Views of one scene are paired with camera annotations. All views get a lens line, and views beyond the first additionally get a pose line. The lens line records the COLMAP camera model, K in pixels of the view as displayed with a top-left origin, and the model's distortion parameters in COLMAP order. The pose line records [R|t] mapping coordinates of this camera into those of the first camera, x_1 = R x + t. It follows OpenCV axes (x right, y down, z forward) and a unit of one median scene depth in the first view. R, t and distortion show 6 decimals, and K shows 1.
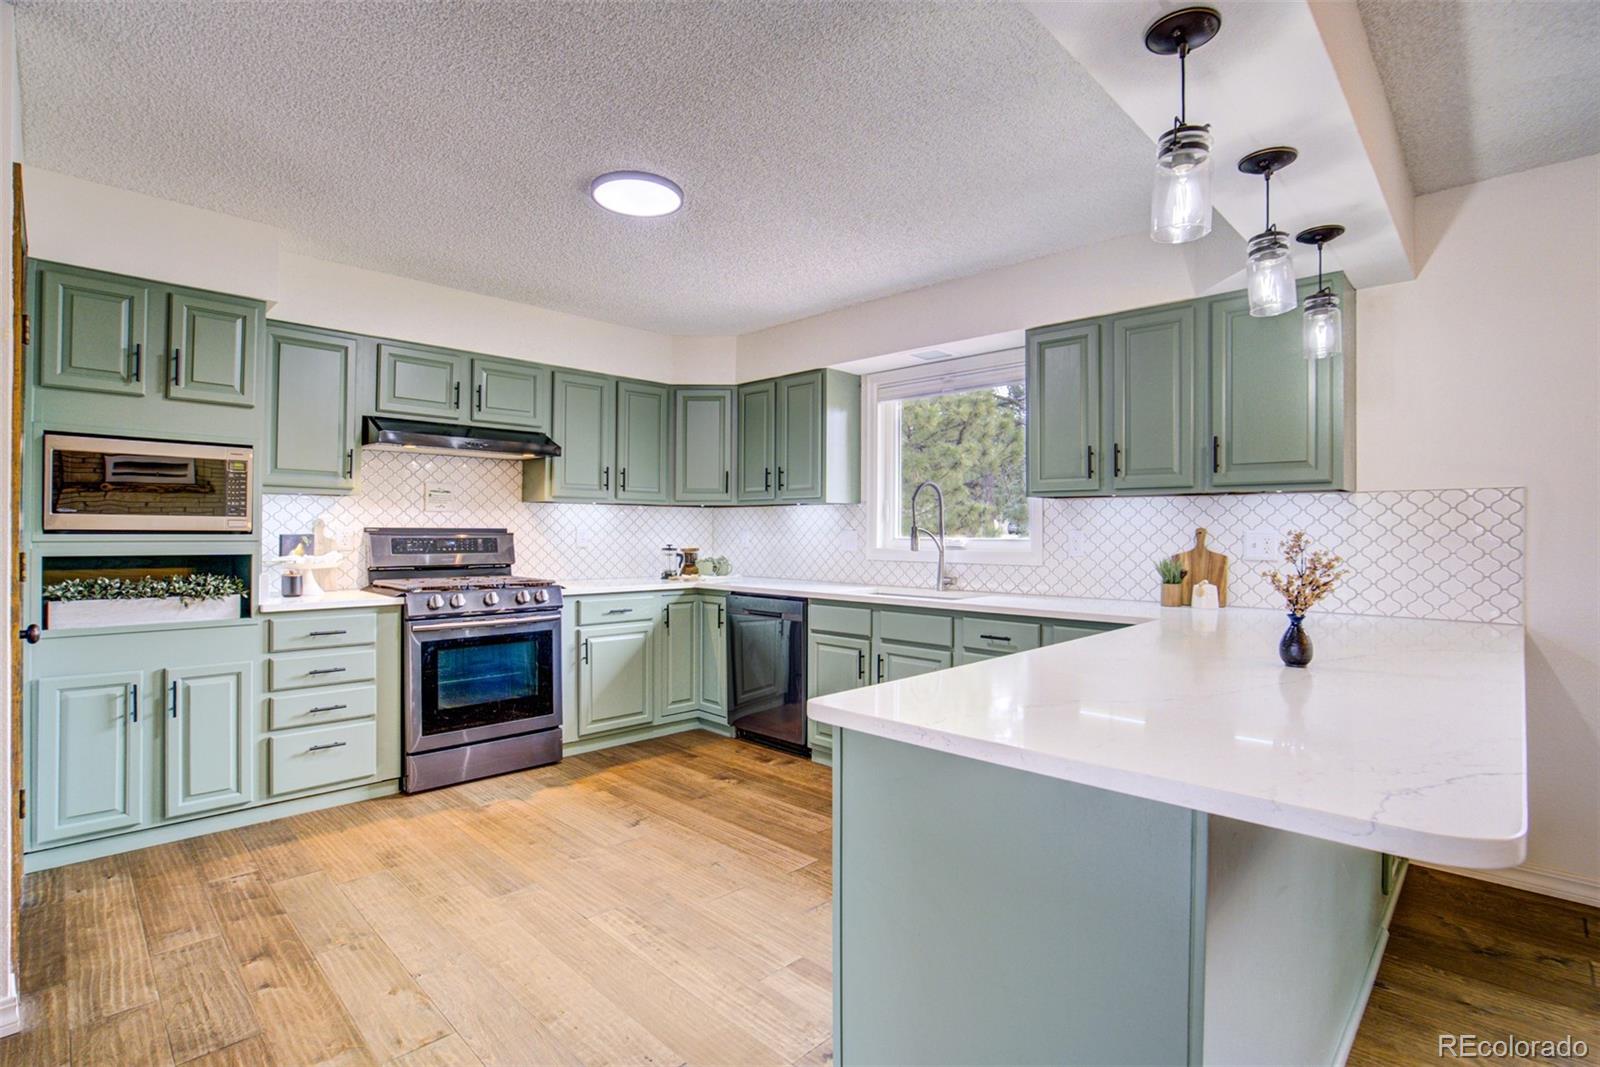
lens RADIAL K [[739.1, 0, 800.0], [0, 739.1, 533.5], [0, 0, 1]] dist [0.002217, 0.000846]
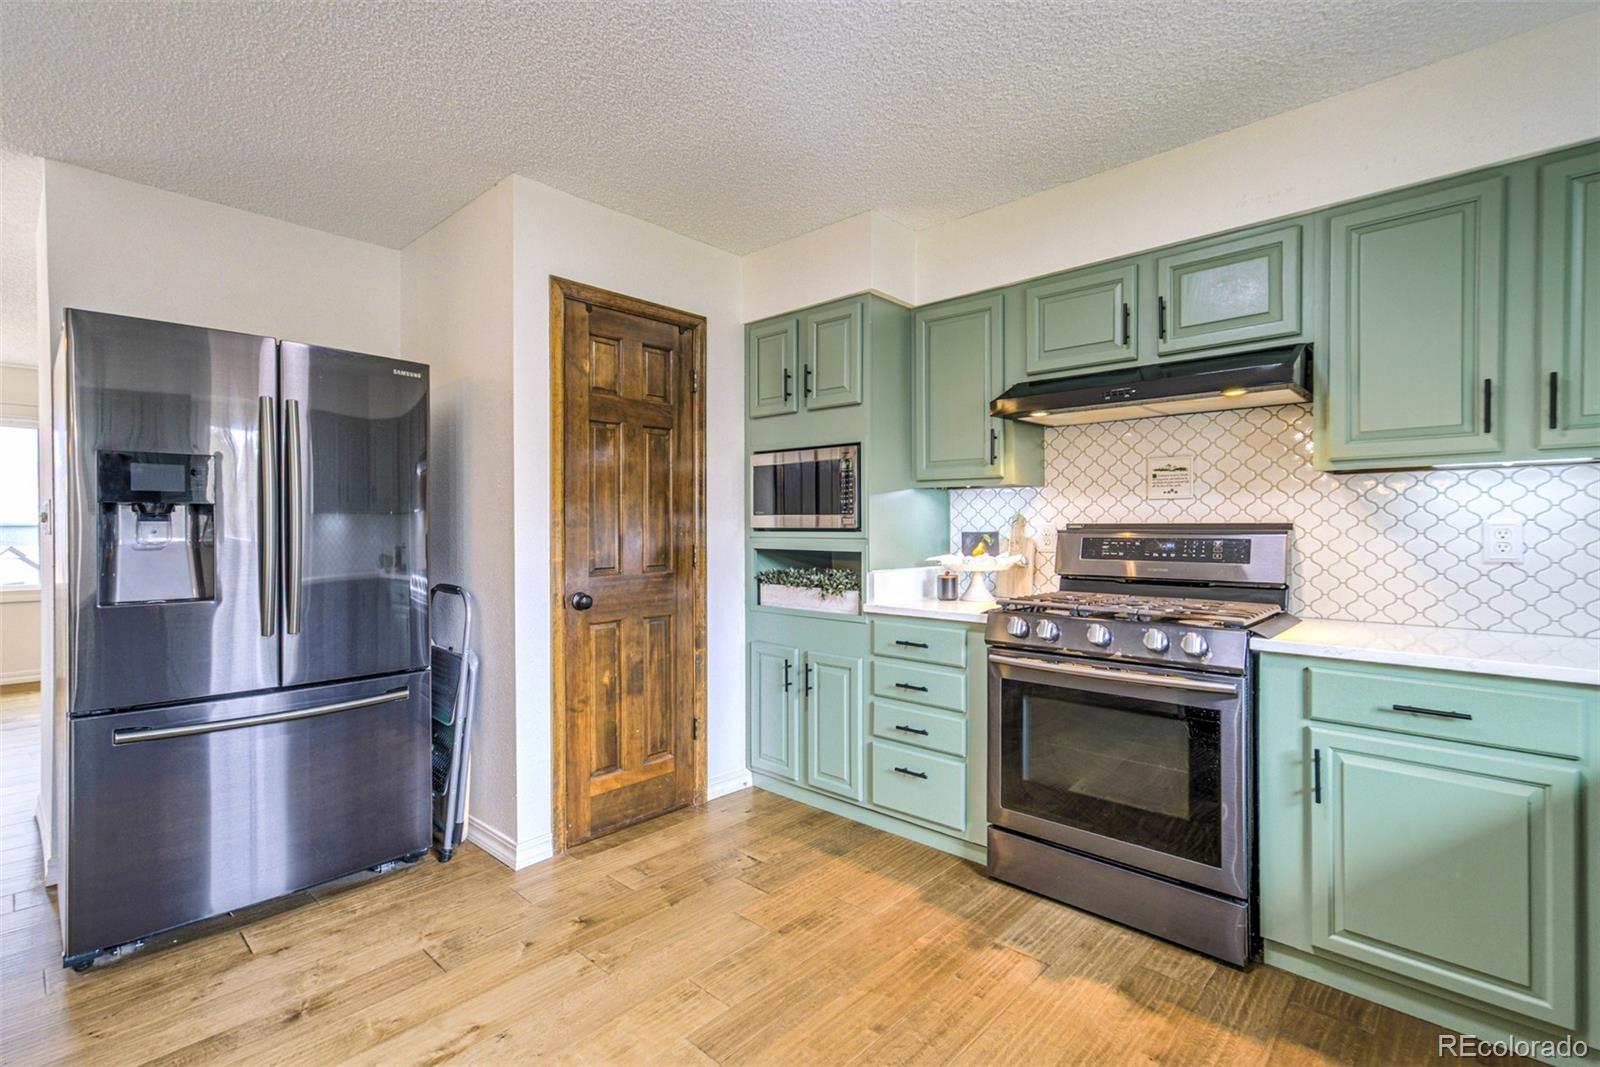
lens RADIAL K [[739.1, 0, 800.0], [0, 739.1, 533.5], [0, 0, 1]] dist [0.002217, 0.000846]
pose [[0.034759, 0.002846, -0.999392, 0.219039], [-0.001317, 0.999995, 0.002802, 0.000451], [0.999395, 0.001218, 0.034762, 0.781752]]
